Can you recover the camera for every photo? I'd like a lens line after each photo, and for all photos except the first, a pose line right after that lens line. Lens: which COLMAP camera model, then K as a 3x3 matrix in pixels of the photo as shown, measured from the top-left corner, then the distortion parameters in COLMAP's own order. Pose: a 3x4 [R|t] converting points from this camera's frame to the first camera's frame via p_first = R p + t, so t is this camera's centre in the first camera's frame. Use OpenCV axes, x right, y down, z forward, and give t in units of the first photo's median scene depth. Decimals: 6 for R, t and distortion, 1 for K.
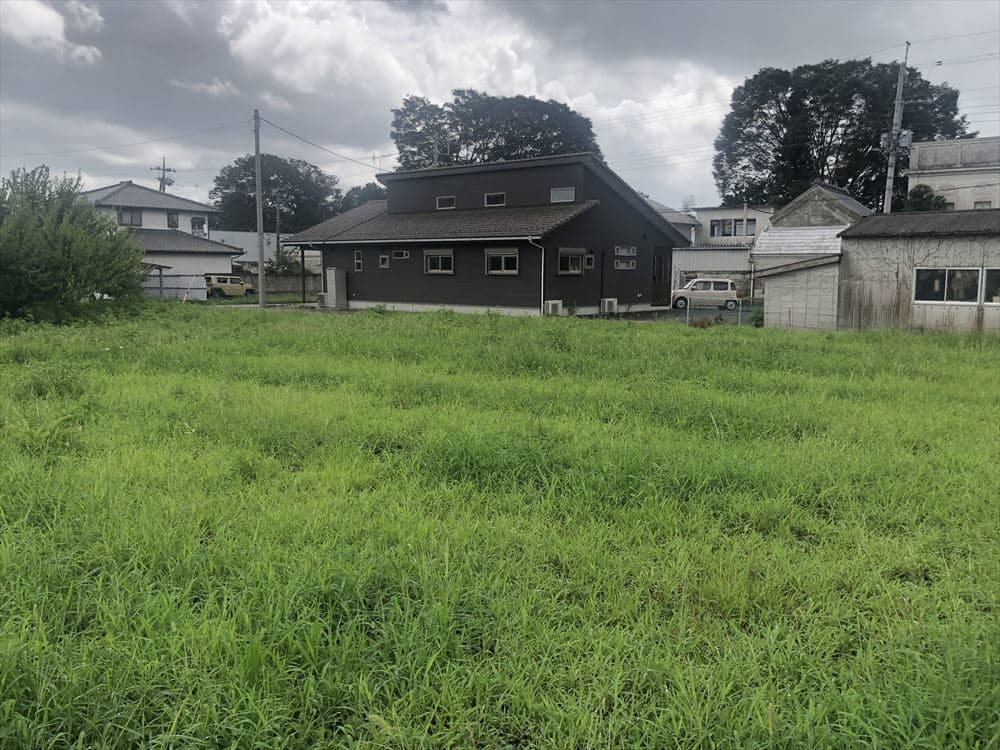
lens RADIAL K [[873.2, 0, 499.1], [0, 873.2, 376.0], [0, 0, 1]] dist [-0.008966, 0.005318]
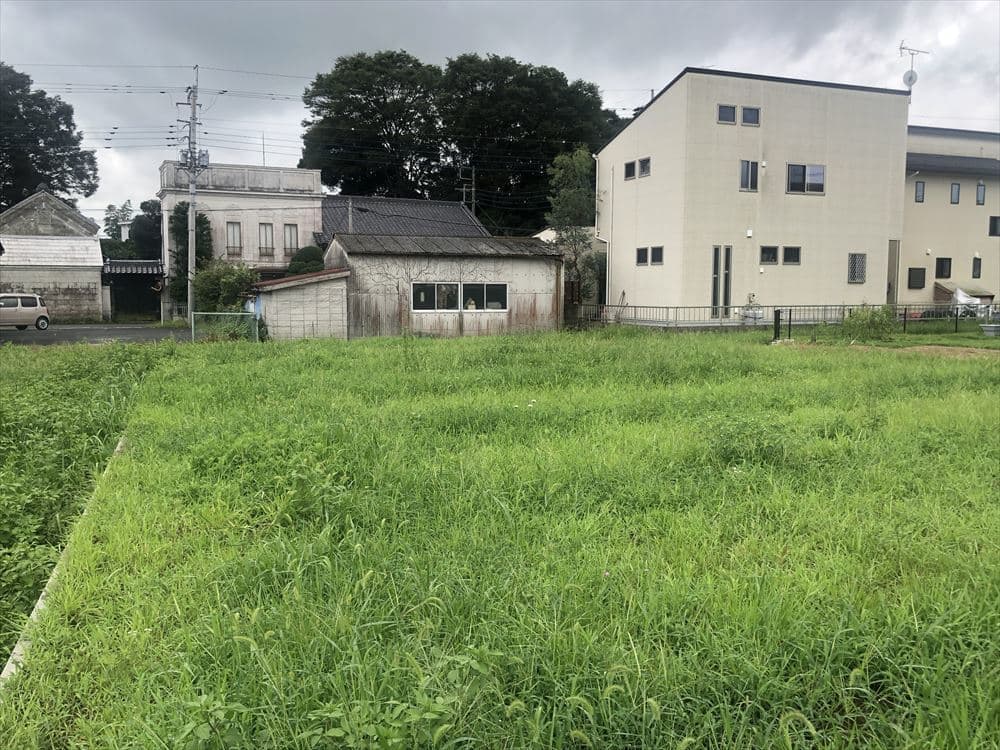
lens RADIAL K [[873.2, 0, 498.6], [0, 873.2, 373.4], [0, 0, 1]] dist [-0.008966, 0.005318]
pose [[0.477238, -0.087982, 0.874358, -0.480454], [0.103319, 0.993692, 0.043596, -0.038791], [-0.872679, 0.069532, 0.483318, 0.318465]]
